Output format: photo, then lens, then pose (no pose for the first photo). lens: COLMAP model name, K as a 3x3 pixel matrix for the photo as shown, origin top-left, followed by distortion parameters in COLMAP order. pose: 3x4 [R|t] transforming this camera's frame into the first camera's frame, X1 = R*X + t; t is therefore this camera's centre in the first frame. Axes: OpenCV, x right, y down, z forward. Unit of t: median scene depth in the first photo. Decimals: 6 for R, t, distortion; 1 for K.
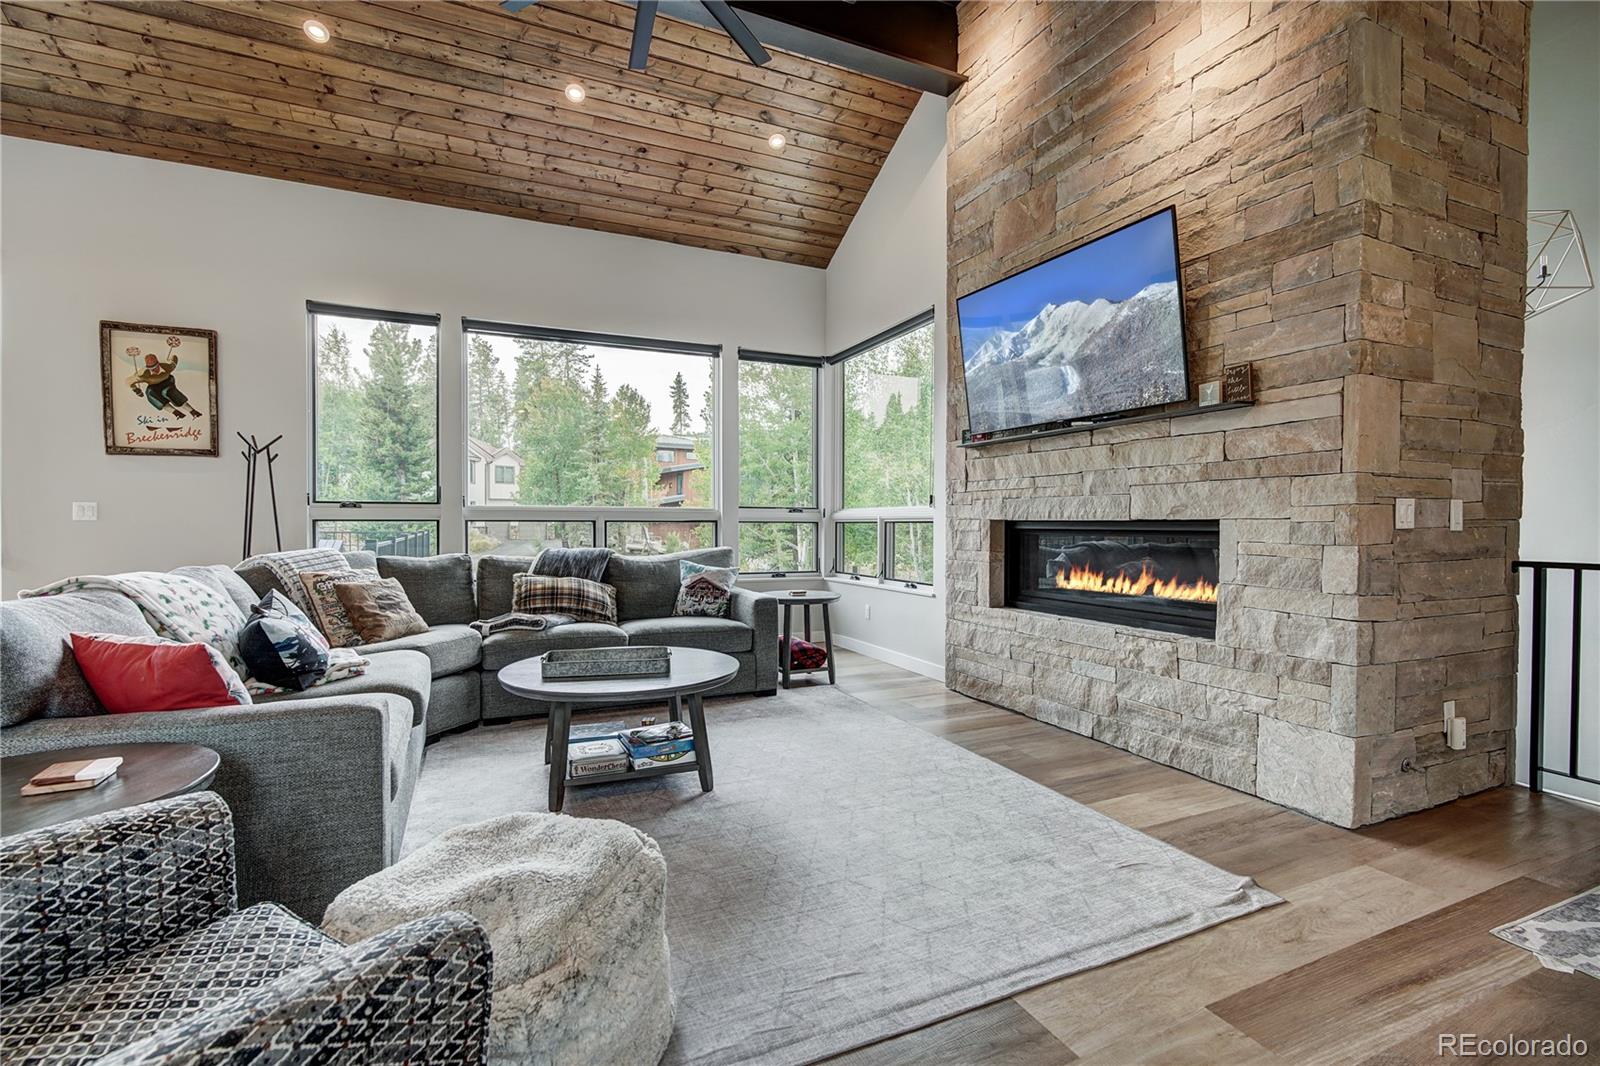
lens RADIAL K [[728.8, 0, 797.4], [0, 728.8, 534.0], [0, 0, 1]] dist [-0.004779, 0.004609]
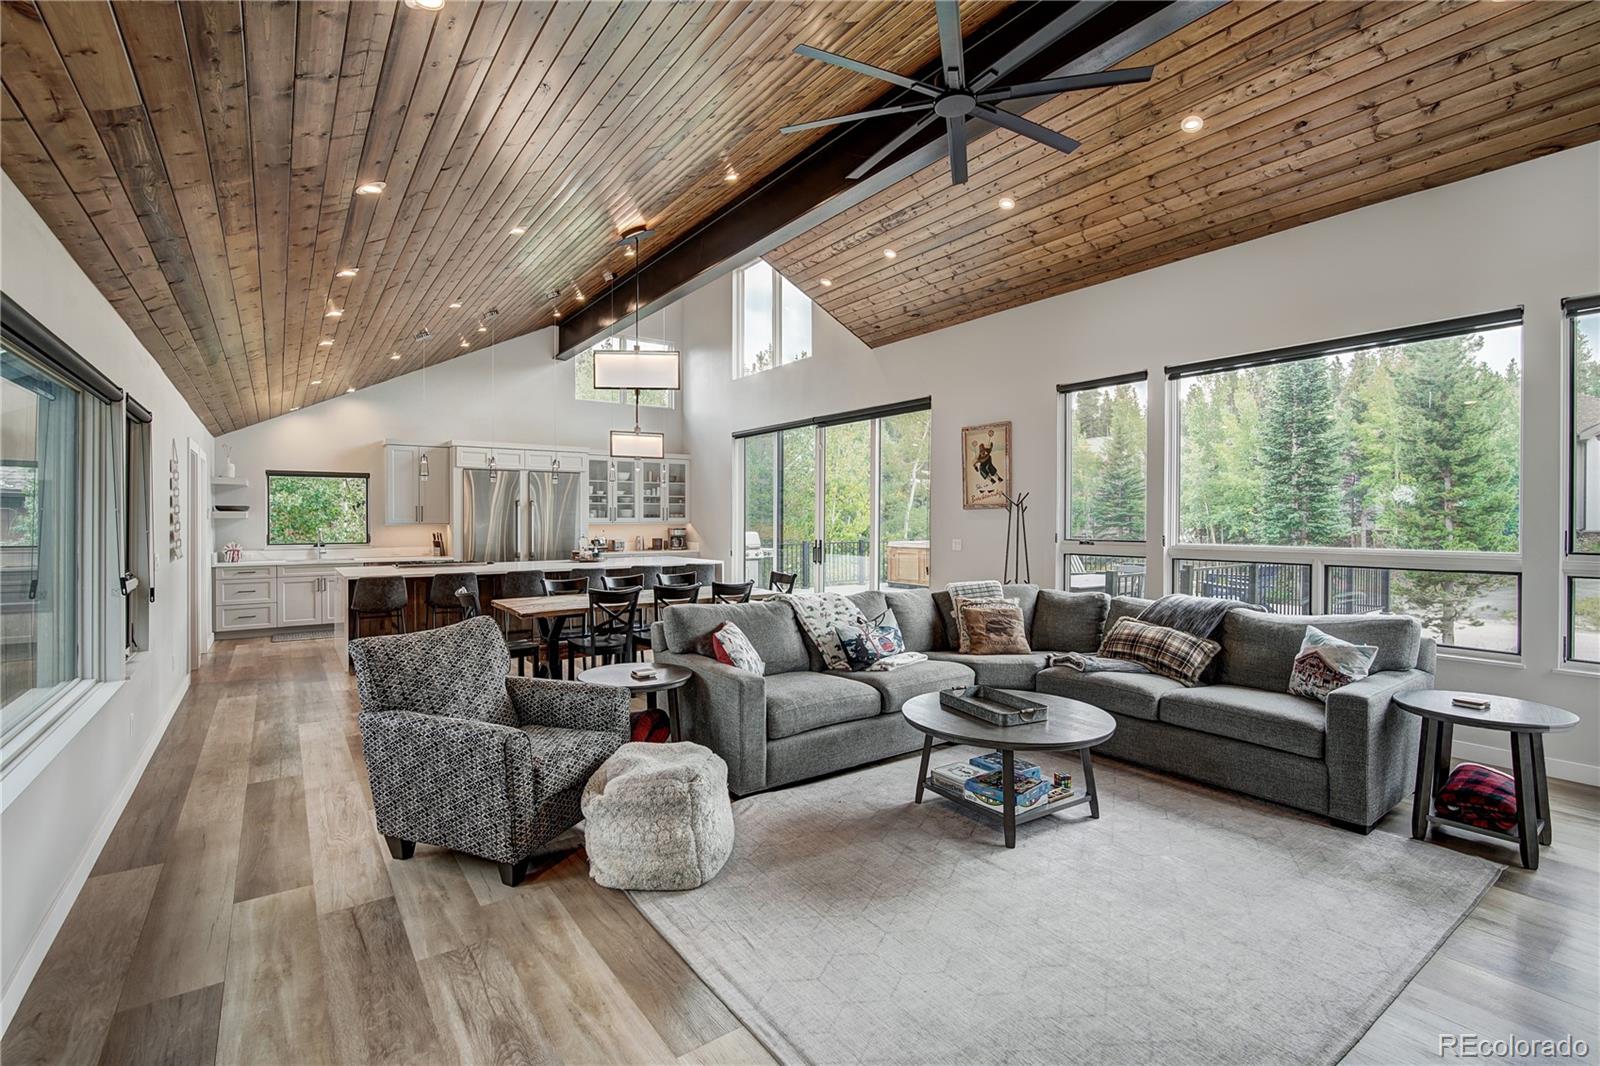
lens RADIAL K [[728.8, 0, 789.6], [0, 728.8, 527.4], [0, 0, 1]] dist [-0.004779, 0.004609]
pose [[0.189164, 0.009909, -0.981896, 0.599279], [-0.012547, 0.999892, 0.007674, -0.082632], [0.981865, 0.010868, 0.189268, 0.335736]]
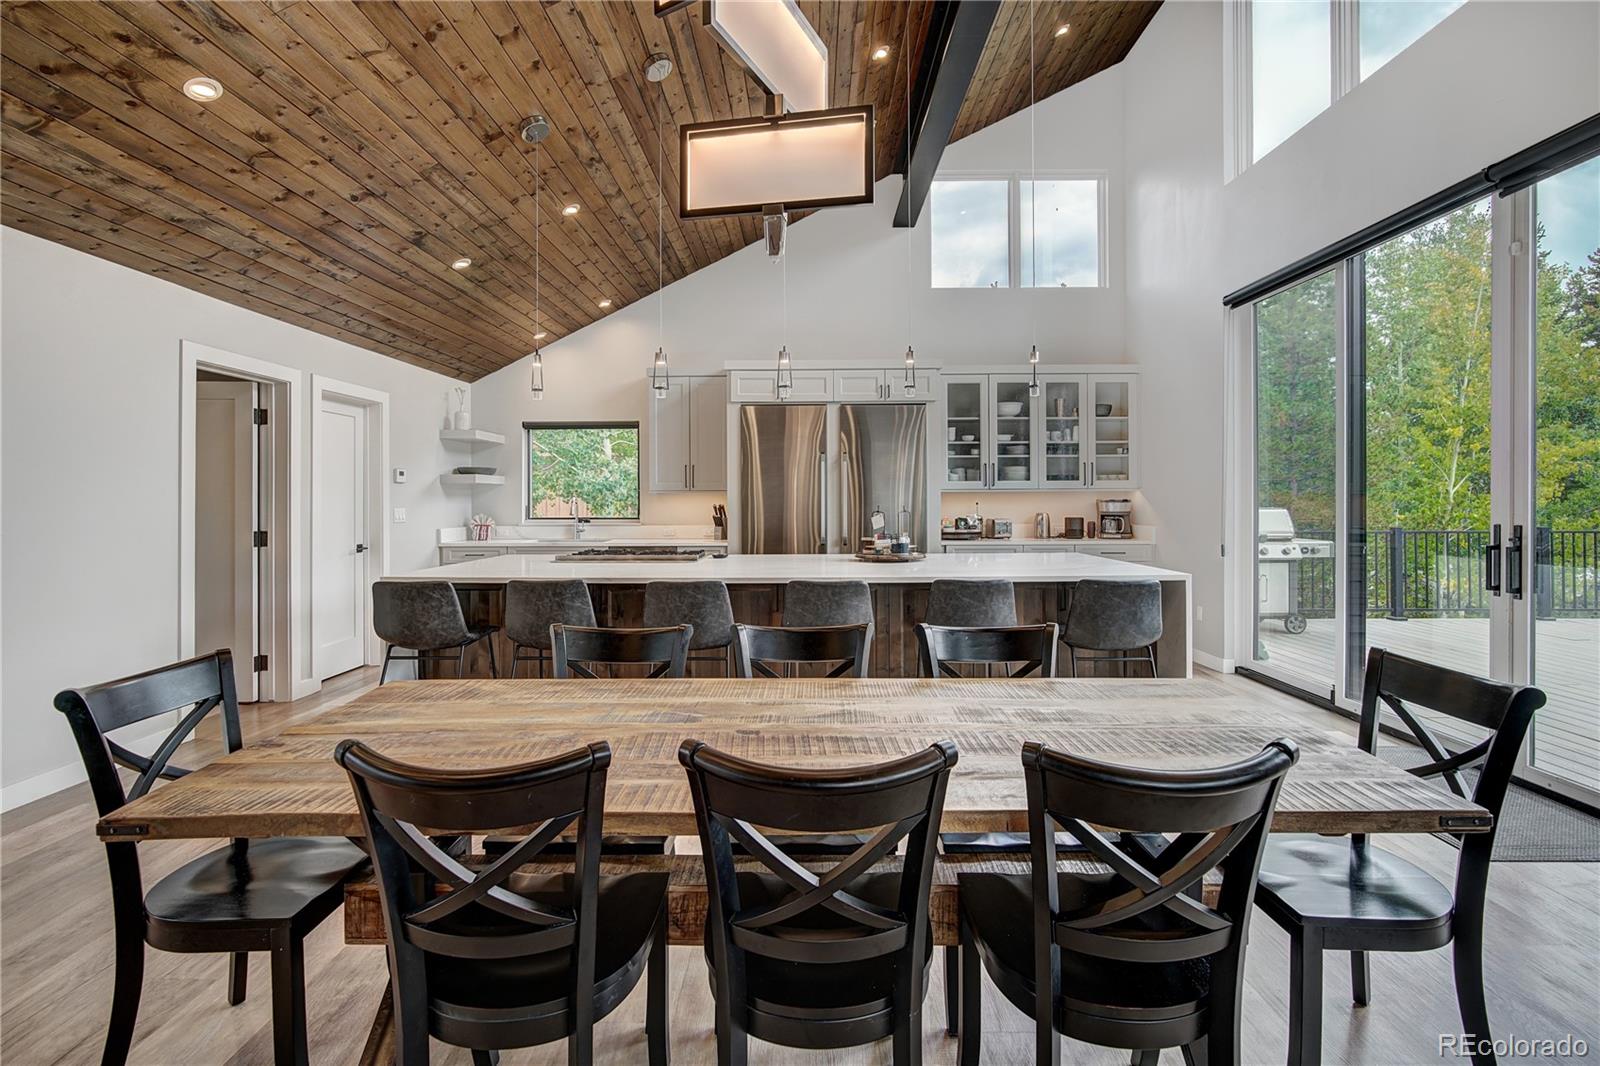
lens RADIAL K [[728.8, 0, 798.2], [0, 728.8, 499.0], [0, 0, 1]] dist [-0.004779, 0.004609]
pose [[-0.424440, -0.001632, -0.905455, -0.586329], [-0.009498, 0.999951, 0.002650, -0.050490], [0.905406, 0.009725, -0.424434, 0.497754]]
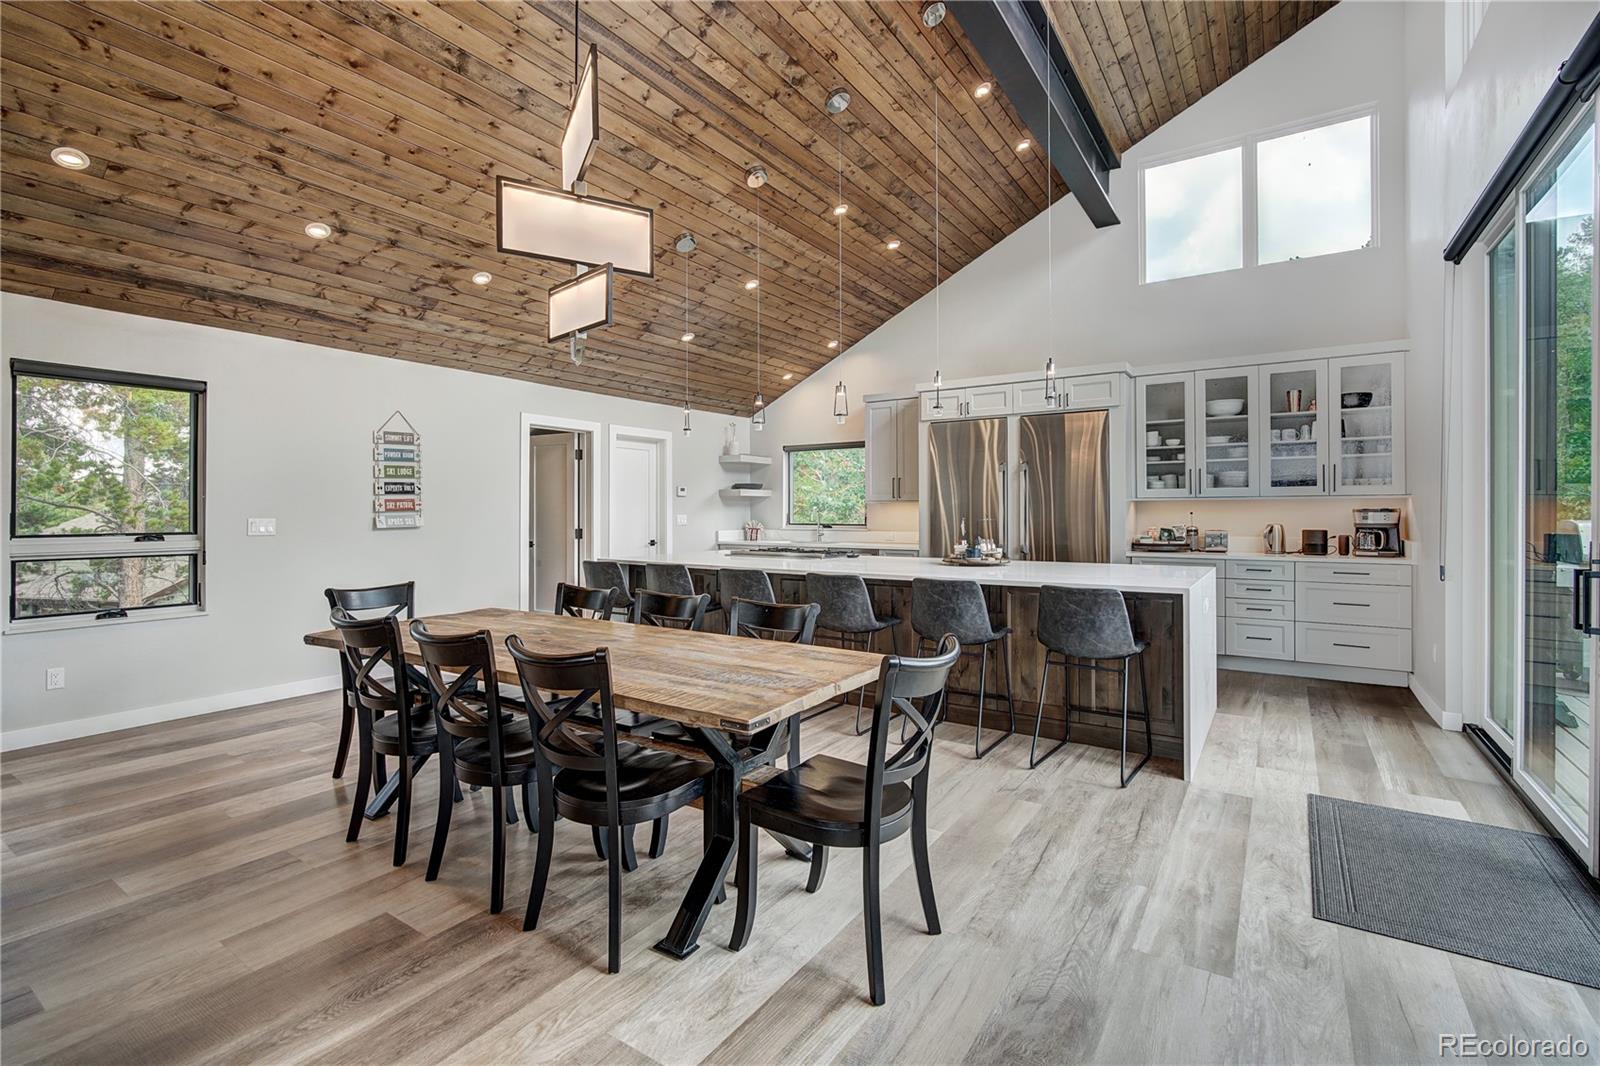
lens RADIAL K [[728.8, 0, 800.9], [0, 728.8, 506.7], [0, 0, 1]] dist [-0.004779, 0.004609]
pose [[-0.847682, -0.002907, -0.530497, -0.771341], [-0.006442, 0.999968, 0.004816, -0.054499], [0.530465, 0.007500, -0.847673, 1.007032]]
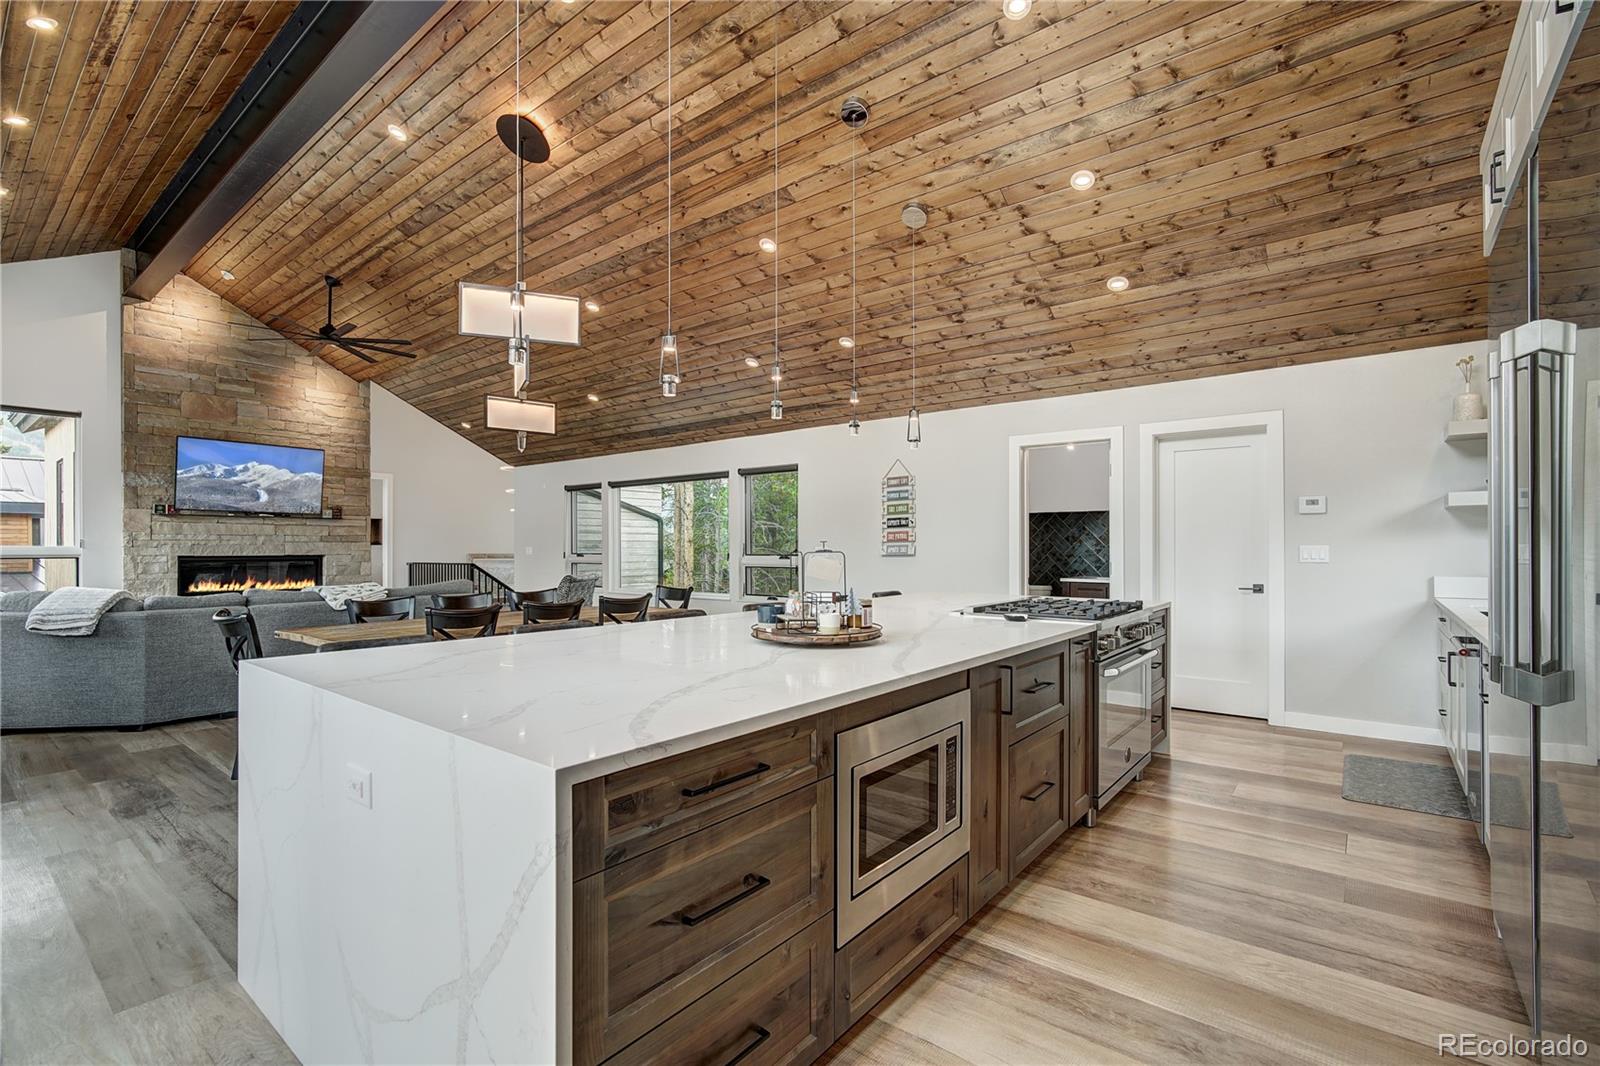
lens RADIAL K [[728.8, 0, 797.7], [0, 728.8, 546.2], [0, 0, 1]] dist [-0.004779, 0.004609]
pose [[-0.444473, -0.000939, 0.895792, -2.171953], [0.012268, 0.999899, 0.007135, -0.039225], [-0.895708, 0.014161, -0.444416, 0.430298]]
